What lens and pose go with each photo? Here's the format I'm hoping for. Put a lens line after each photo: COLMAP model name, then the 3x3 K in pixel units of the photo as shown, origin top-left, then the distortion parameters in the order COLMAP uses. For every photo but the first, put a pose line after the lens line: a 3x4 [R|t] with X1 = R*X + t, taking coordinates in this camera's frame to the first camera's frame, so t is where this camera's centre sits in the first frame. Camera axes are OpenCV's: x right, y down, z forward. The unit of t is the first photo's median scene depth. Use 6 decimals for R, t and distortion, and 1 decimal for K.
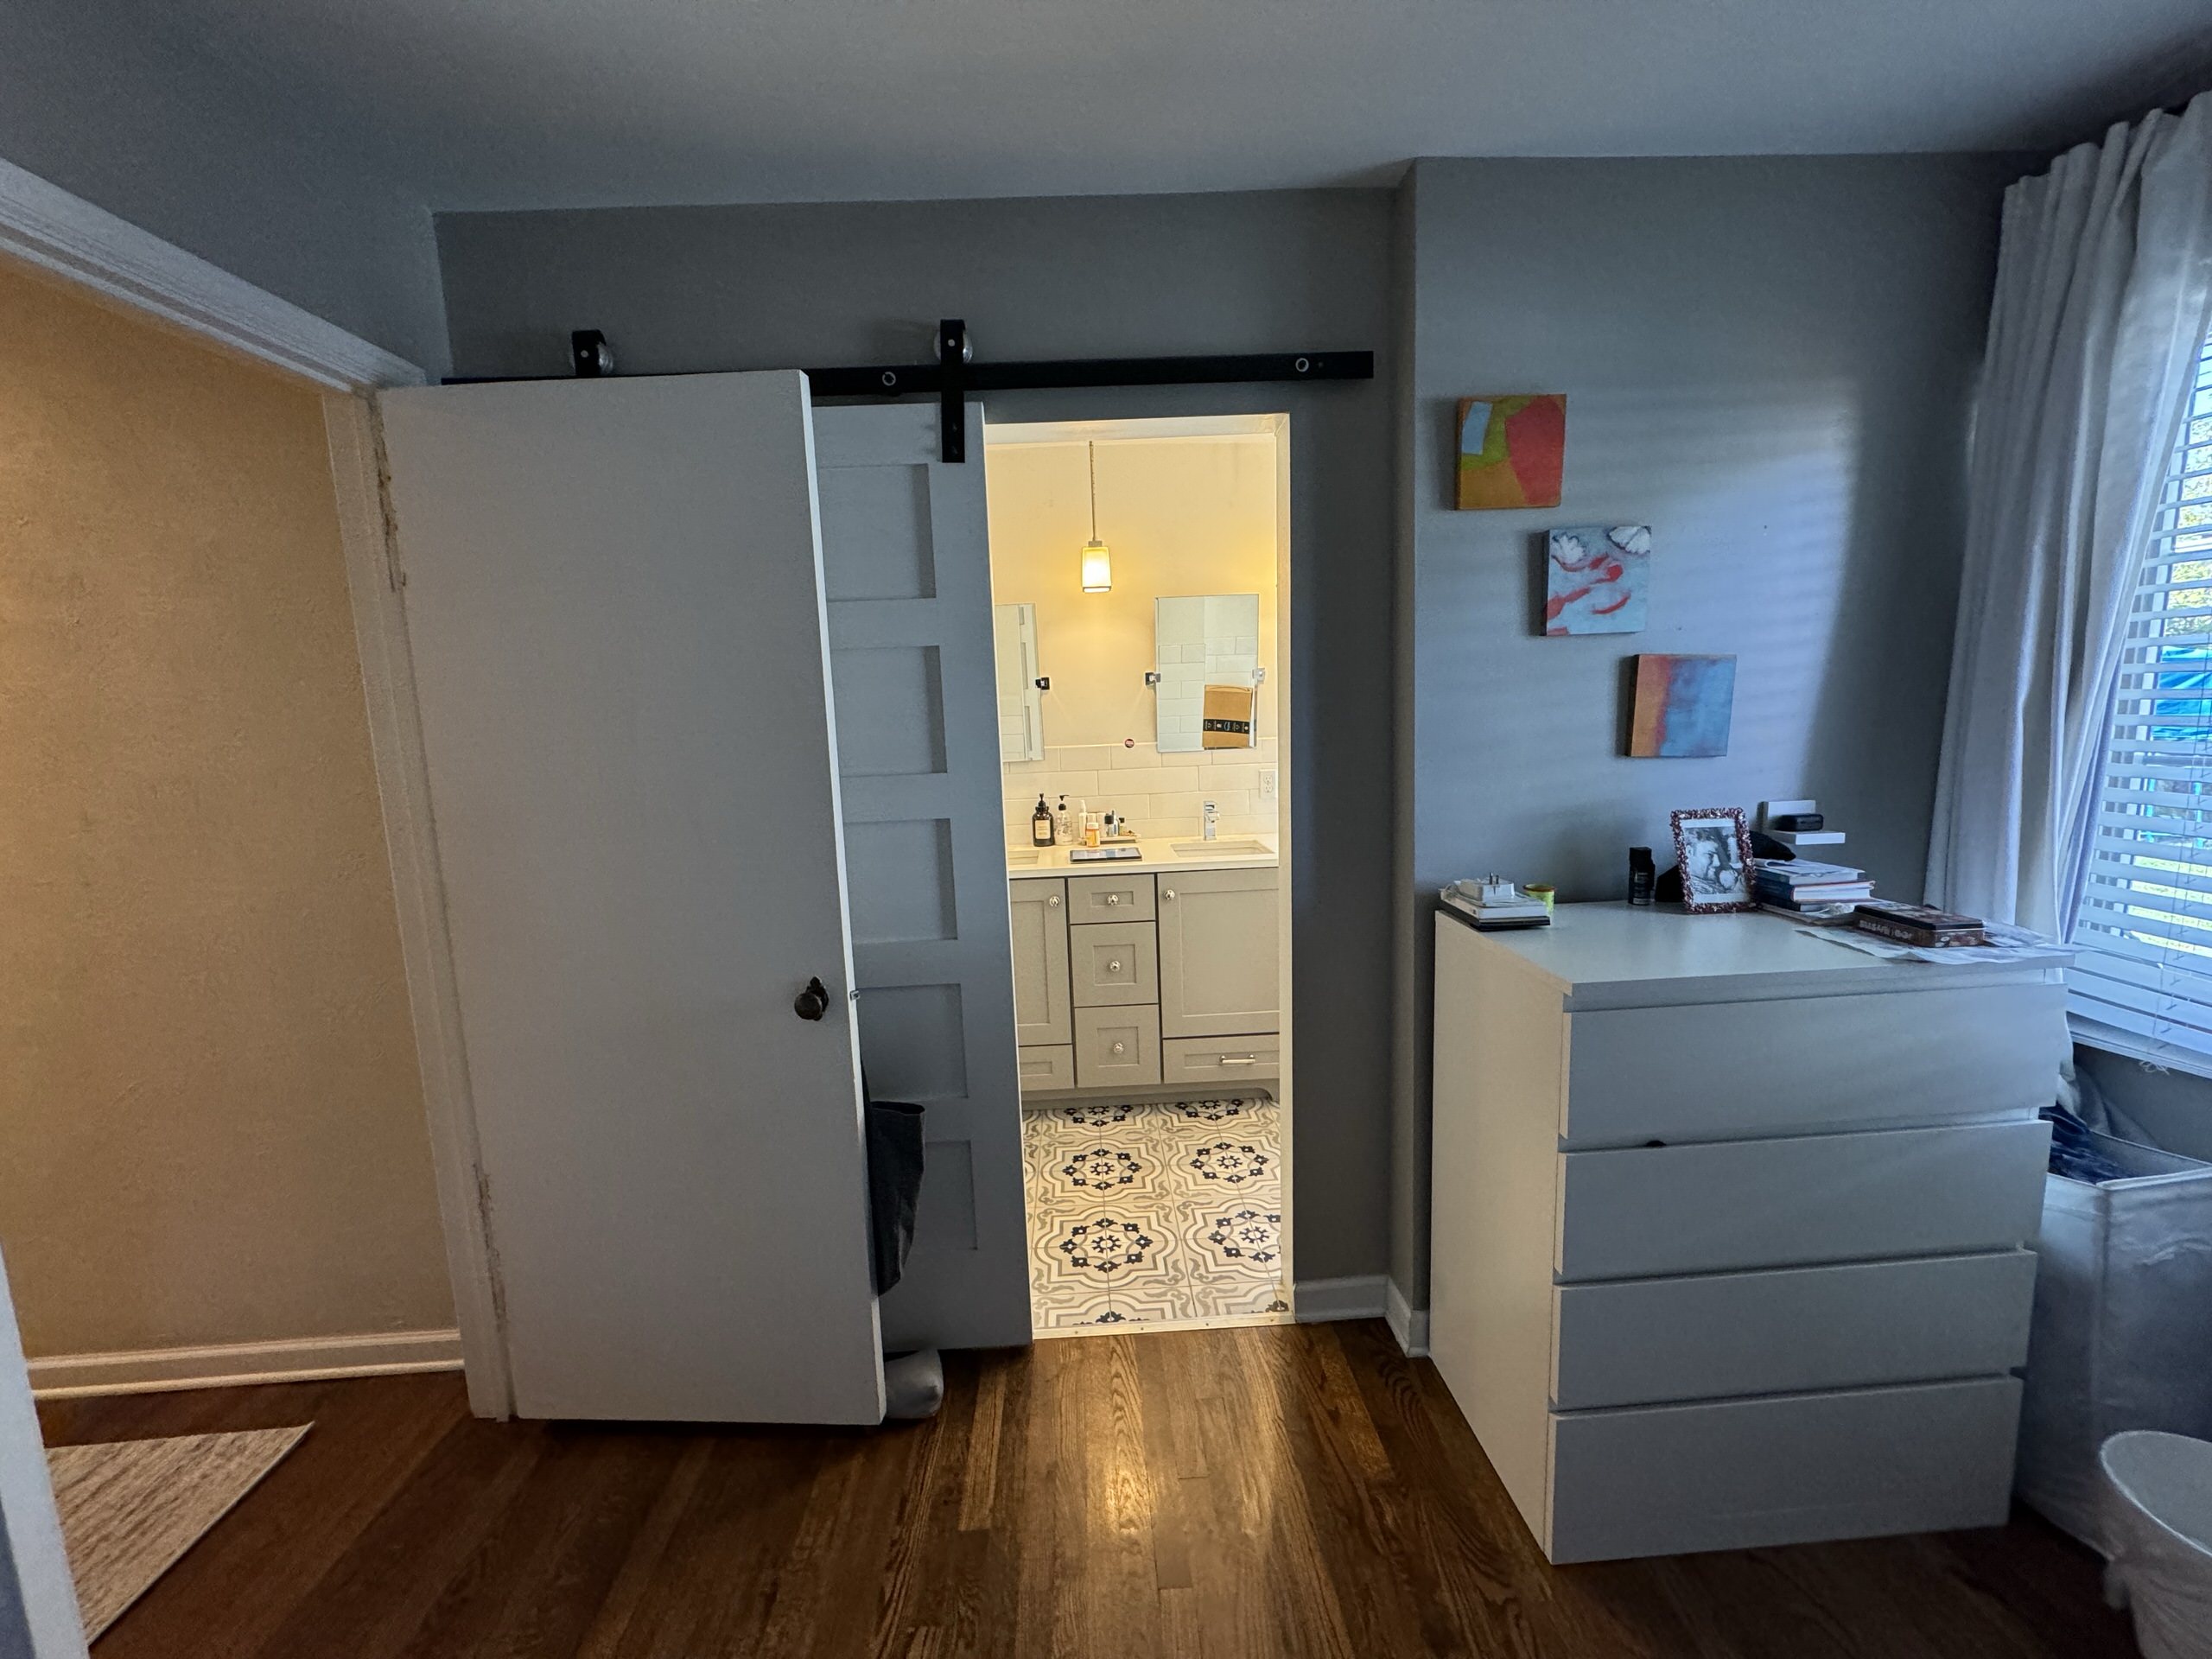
lens RADIAL K [[885.2, 0, 1112.2], [0, 885.2, 825.4], [0, 0, 1]] dist [0.001586, -0.000150]
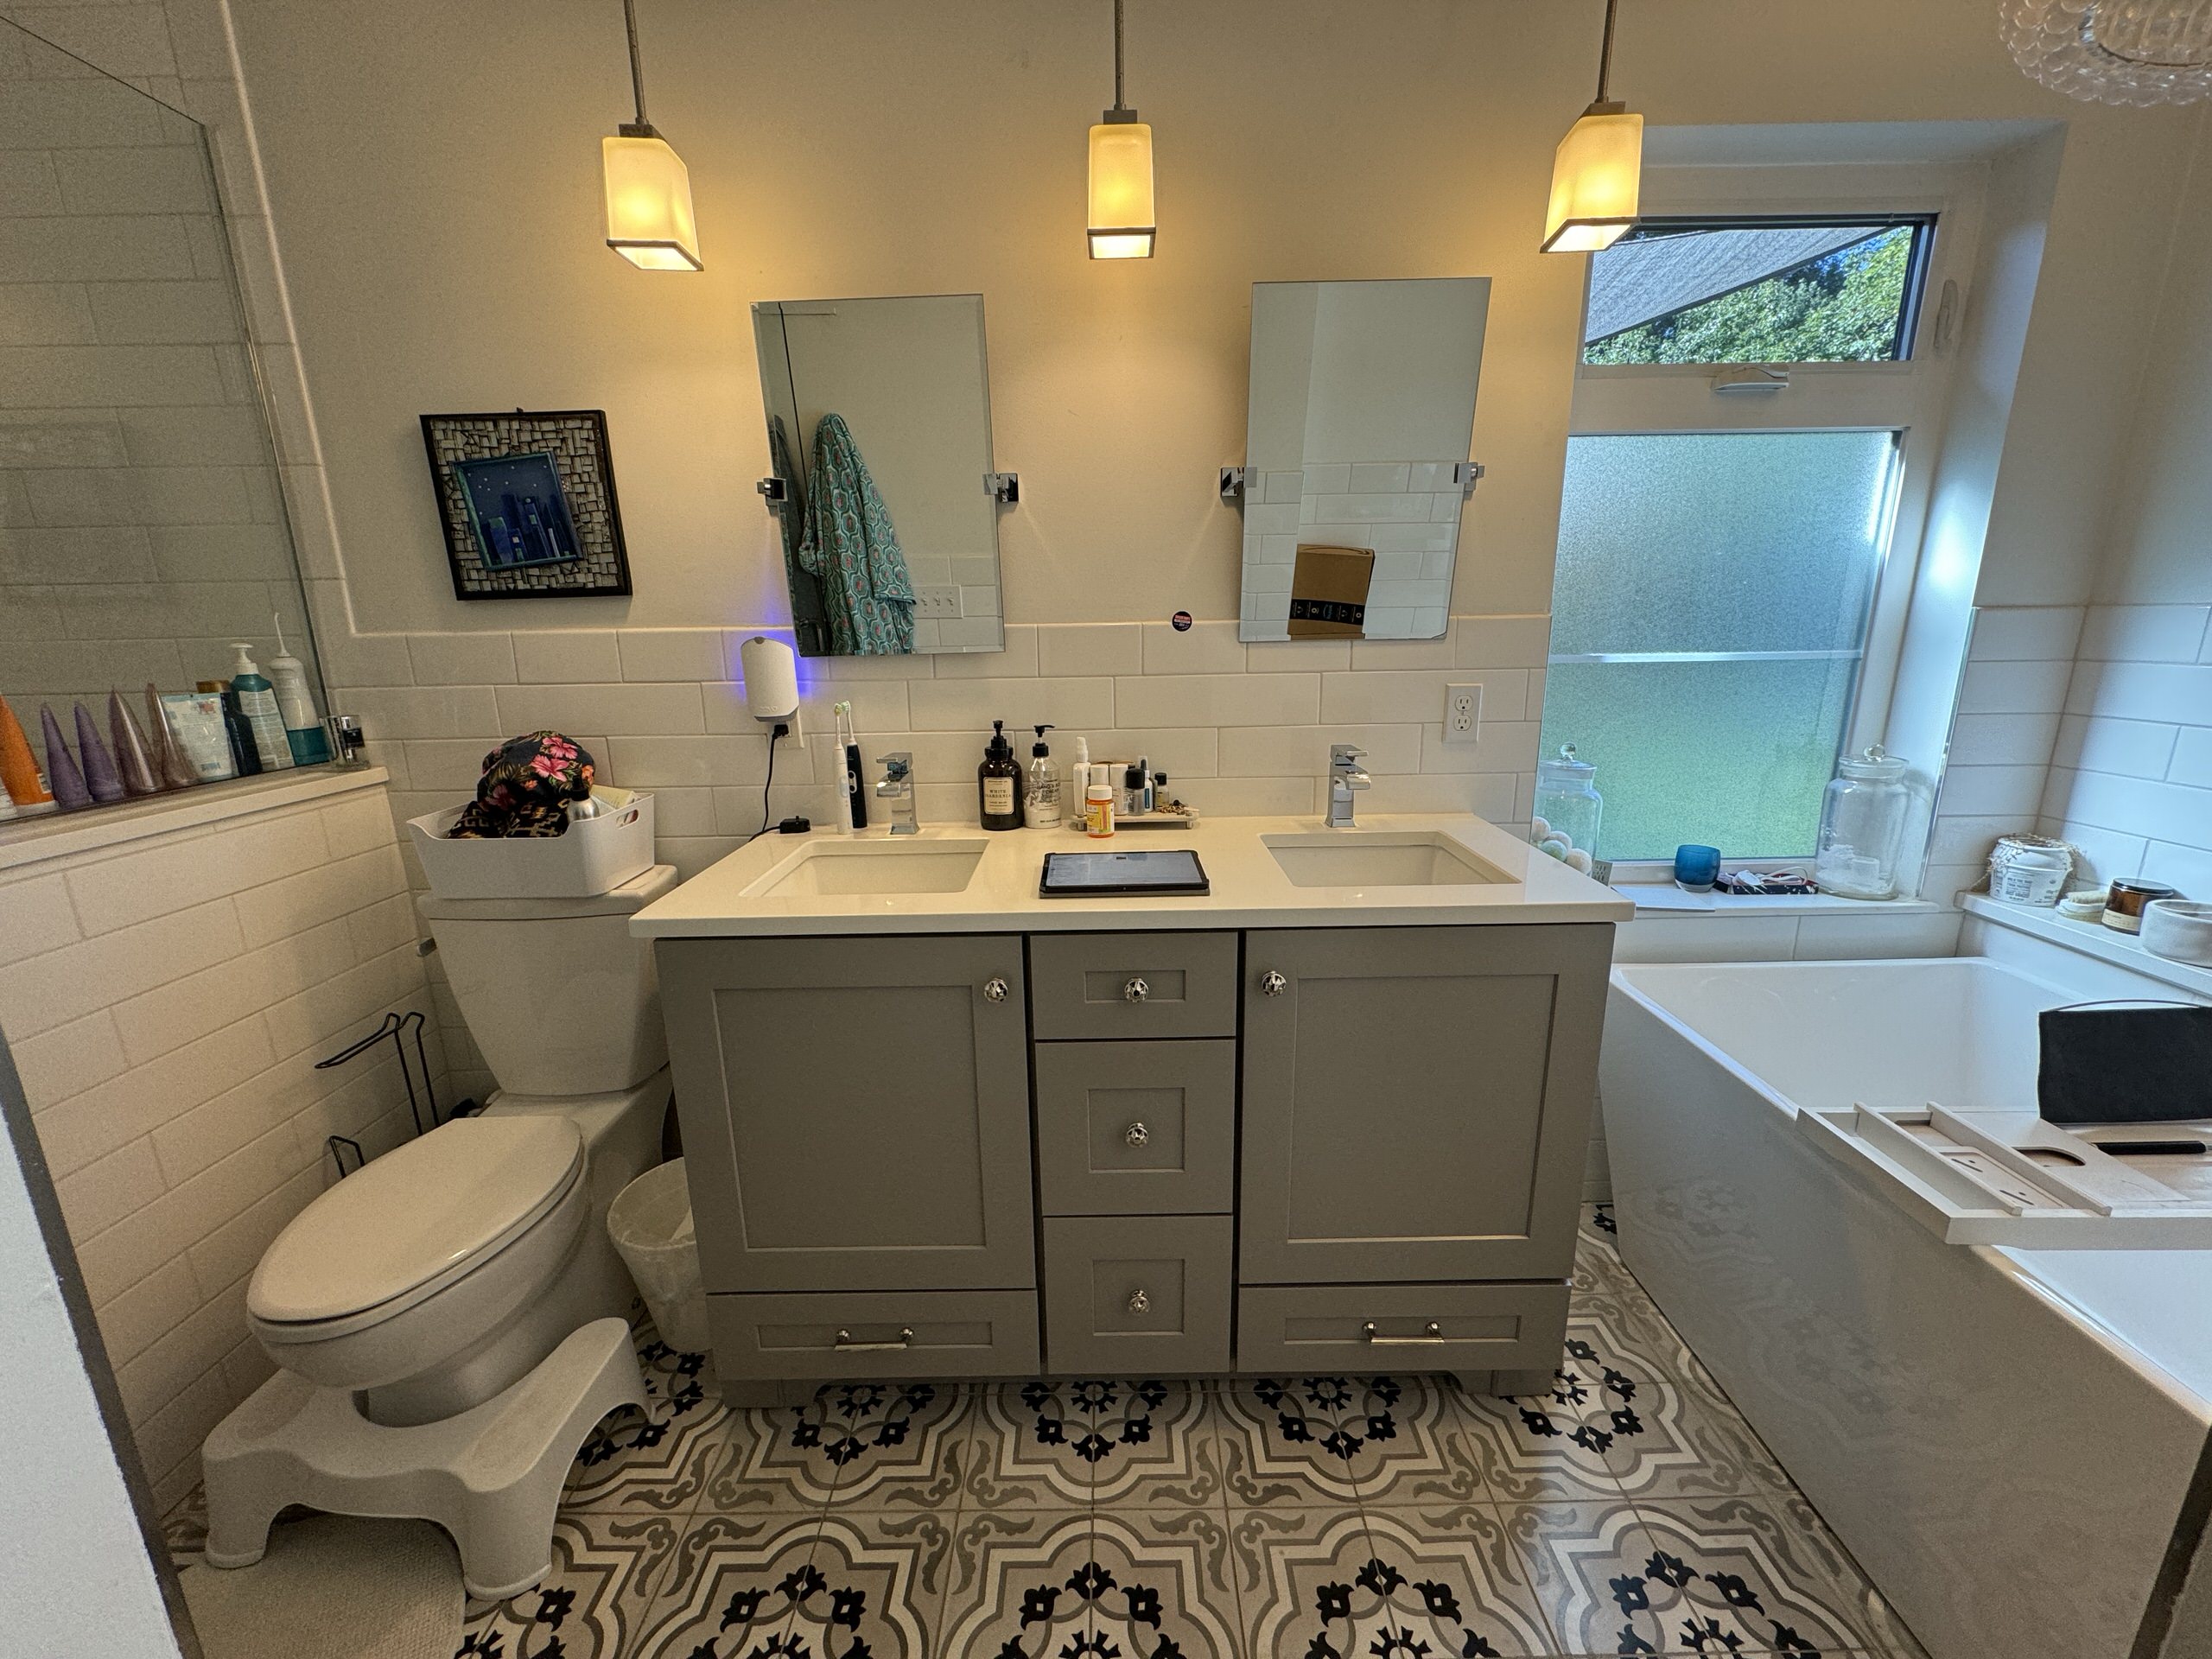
lens RADIAL K [[885.2, 0, 1109.3], [0, 885.2, 829.9], [0, 0, 1]] dist [0.001586, -0.000150]
pose [[0.998970, 0.030668, -0.033449, -0.000567], [-0.026886, 0.993767, 0.108186, -0.031441], [0.036558, -0.107175, 0.993568, 0.517345]]
